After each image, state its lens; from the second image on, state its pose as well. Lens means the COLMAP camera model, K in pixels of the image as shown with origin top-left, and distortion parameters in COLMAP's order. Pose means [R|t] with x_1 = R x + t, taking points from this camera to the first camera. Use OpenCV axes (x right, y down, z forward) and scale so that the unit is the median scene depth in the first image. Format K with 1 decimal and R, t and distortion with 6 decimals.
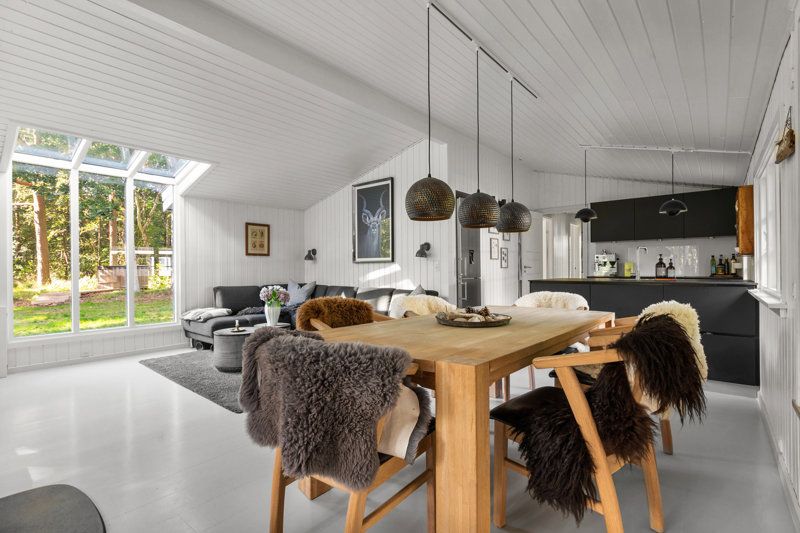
lens RADIAL K [[382.9, 0, 404.3], [0, 382.9, 266.5], [0, 0, 1]] dist [0.005716, -0.000030]
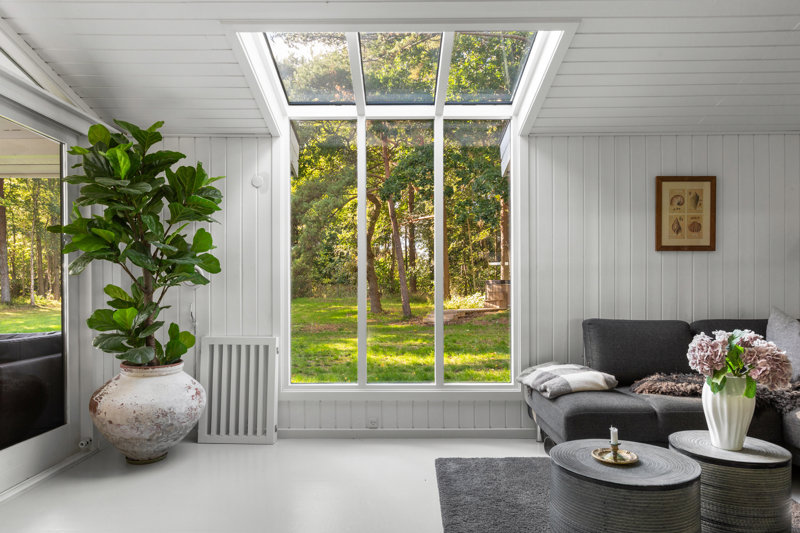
lens RADIAL K [[496.2, 0, 396.3], [0, 496.2, 300.0], [0, 0, 1]] dist [-0.043127, 0.001422]
pose [[0.611801, 0.007596, -0.790975, -0.161976], [0.001787, 0.999938, 0.010985, 0.021643], [0.791010, -0.008134, 0.611750, 0.448317]]
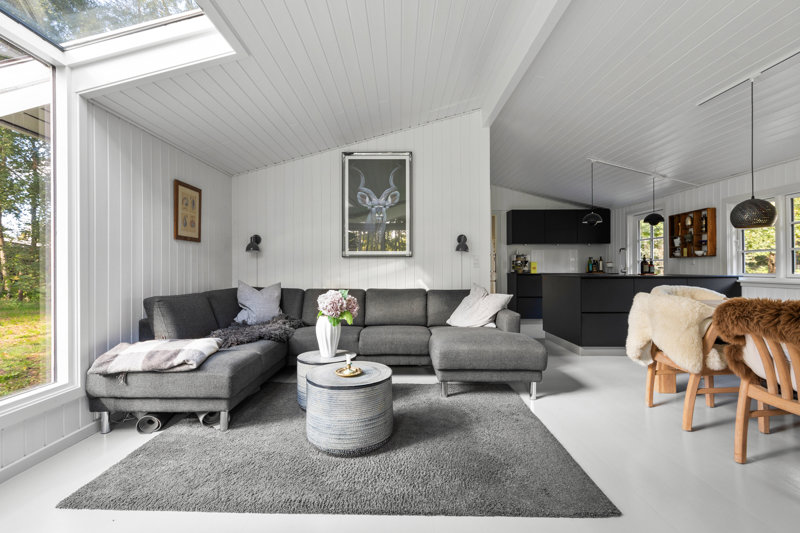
lens RADIAL K [[366.2, 0, 394.5], [0, 366.2, 265.4], [0, 0, 1]] dist [-0.000145, -0.000075]
pose [[0.774112, 0.007976, 0.632998, -0.536409], [-0.005167, 0.999967, -0.006281, 0.011423], [-0.633027, 0.001592, 0.774128, 0.417047]]
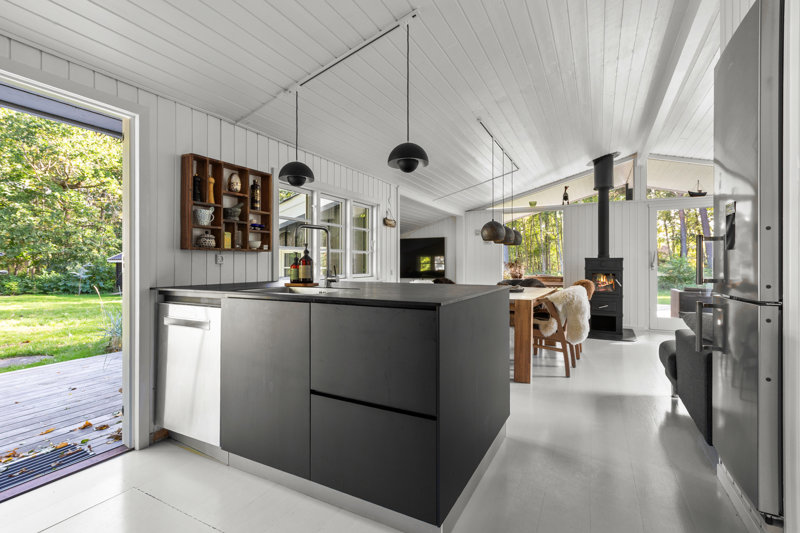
lens RADIAL K [[366.2, 0, 399.8], [0, 366.2, 263.1], [0, 0, 1]] dist [-0.000145, -0.000075]
pose [[-0.979940, 0.004567, -0.199242, 0.455613], [0.006147, 0.999954, -0.007310, 0.003195], [0.199200, -0.008388, -0.979923, 1.150555]]
